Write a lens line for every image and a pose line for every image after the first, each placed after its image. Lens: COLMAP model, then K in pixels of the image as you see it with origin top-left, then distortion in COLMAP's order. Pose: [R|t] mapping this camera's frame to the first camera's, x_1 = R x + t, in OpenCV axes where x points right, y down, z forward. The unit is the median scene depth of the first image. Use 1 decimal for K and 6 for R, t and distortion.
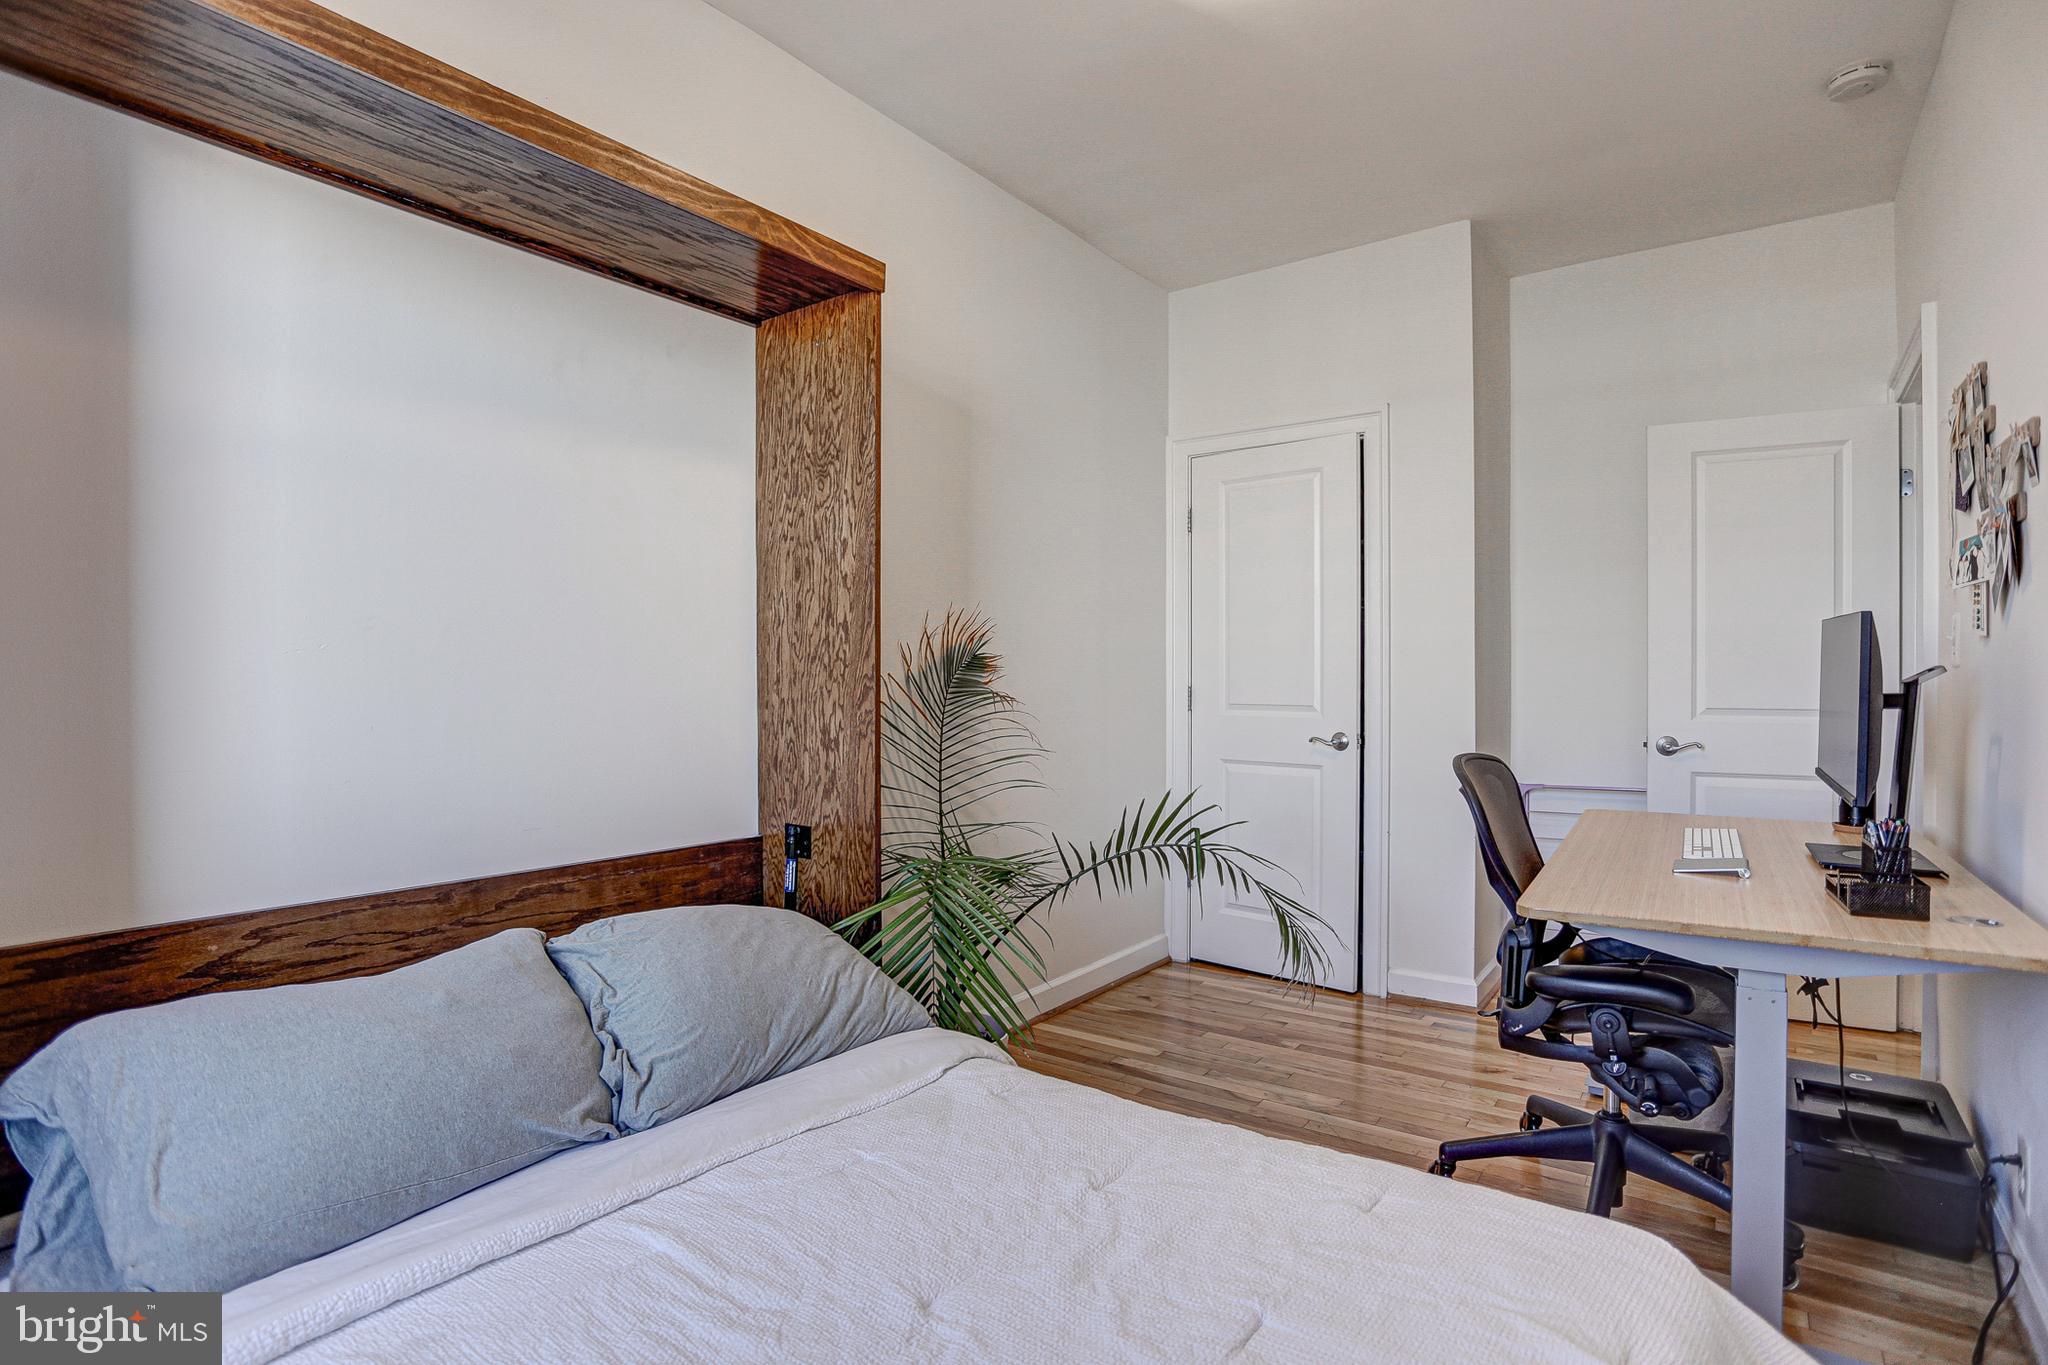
lens RADIAL K [[1007.7, 0, 1022.3], [0, 1007.7, 678.2], [0, 0, 1]] dist [-0.063837, 0.024686]
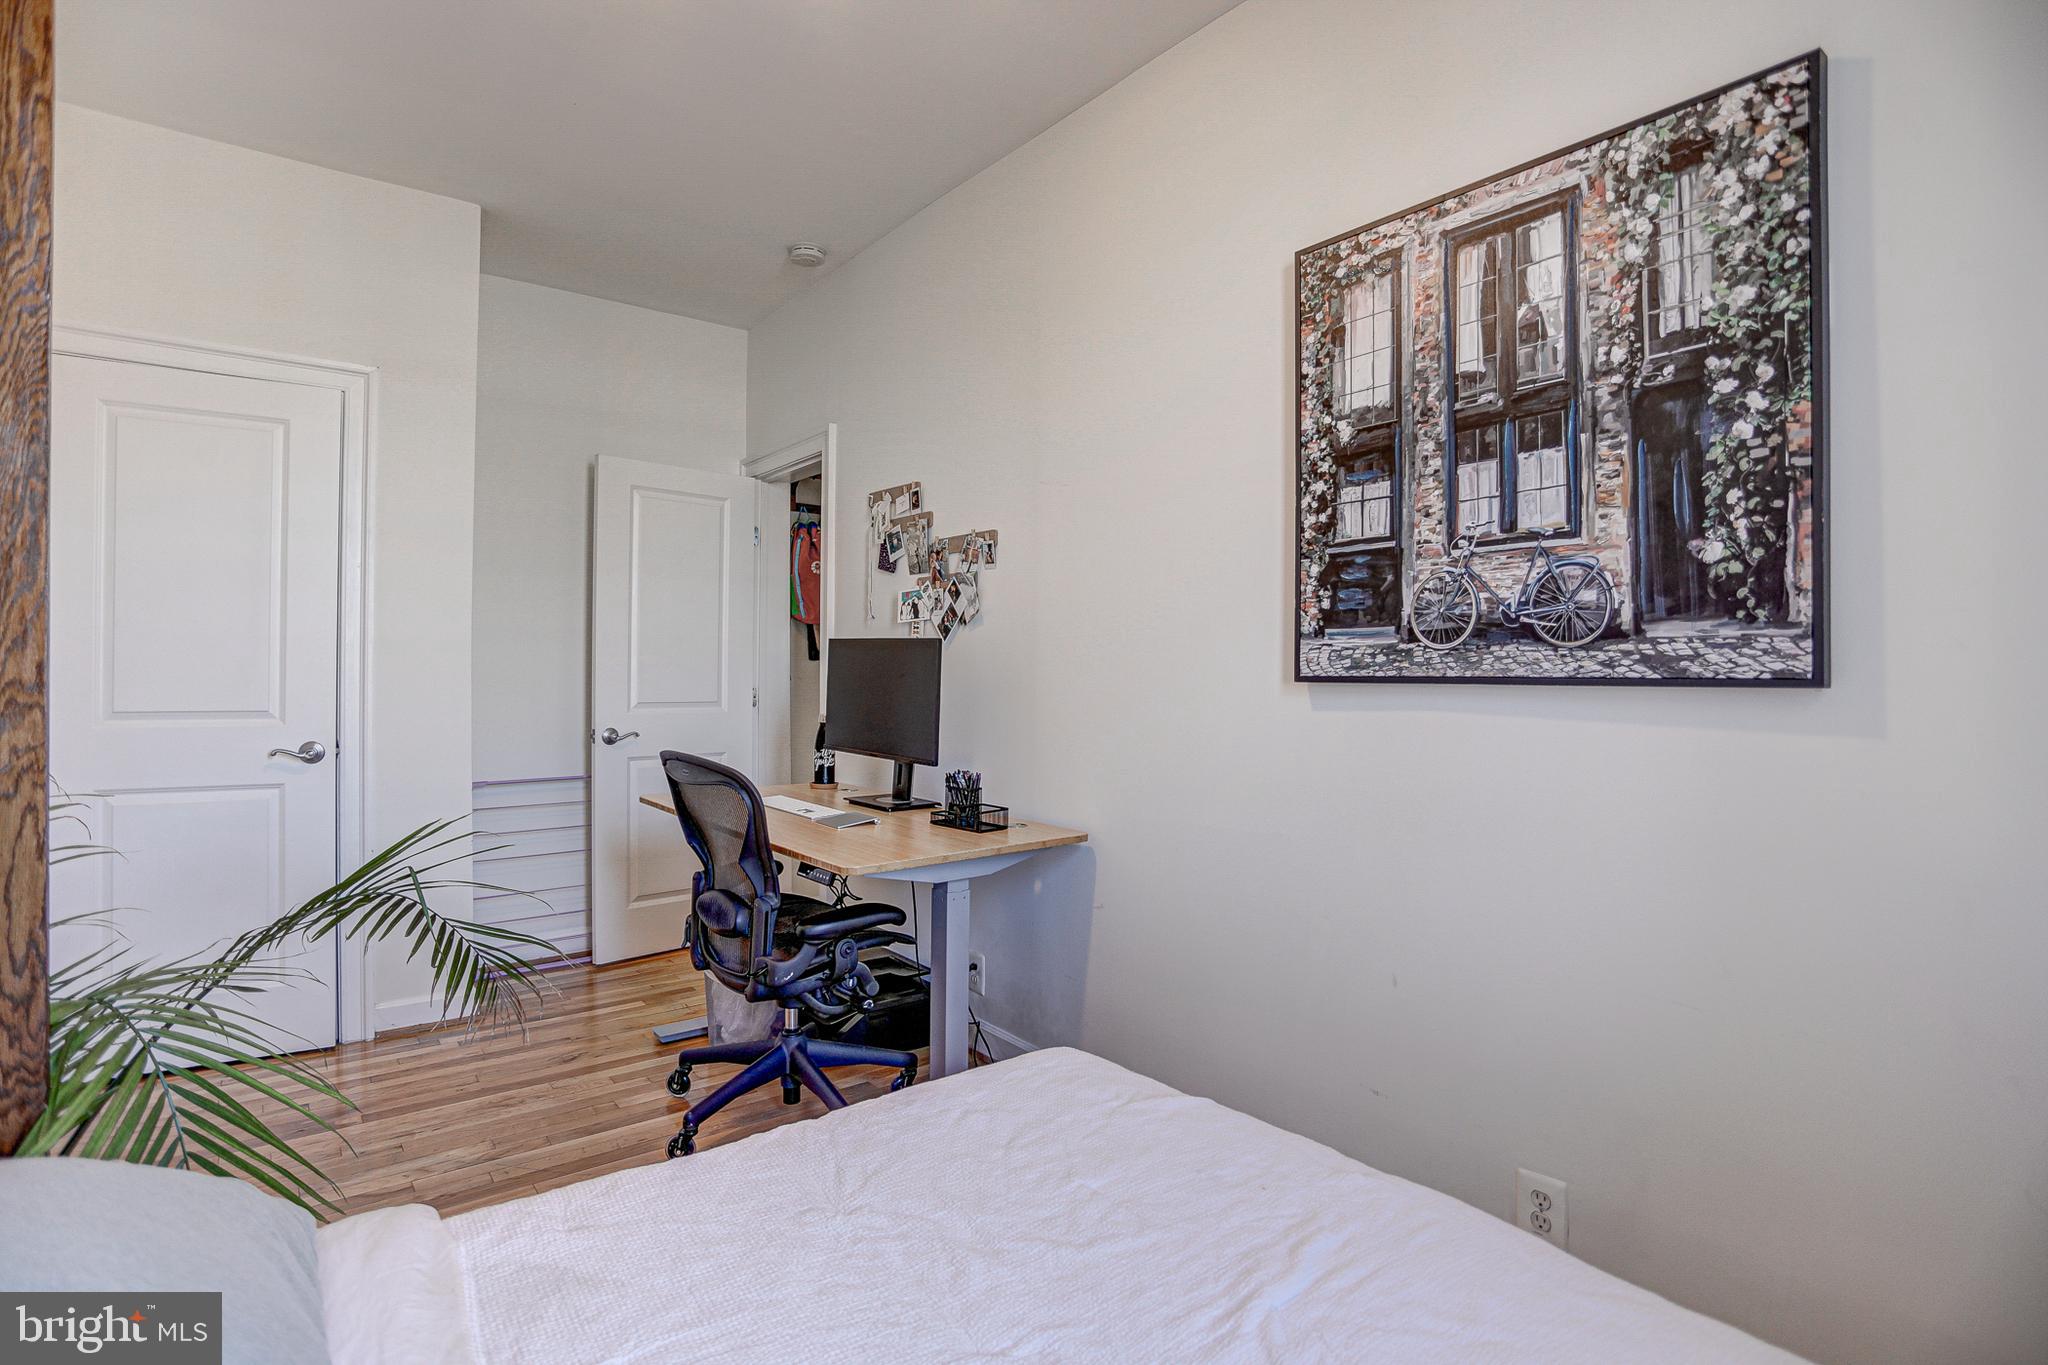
lens RADIAL K [[1007.7, 0, 1003.7], [0, 1007.7, 666.0], [0, 0, 1]] dist [-0.063837, 0.024686]
pose [[0.294635, 0.010254, 0.955555, -0.317185], [-0.005993, 0.999943, -0.008882, -0.005588], [-0.955591, -0.003110, 0.294680, 0.219579]]
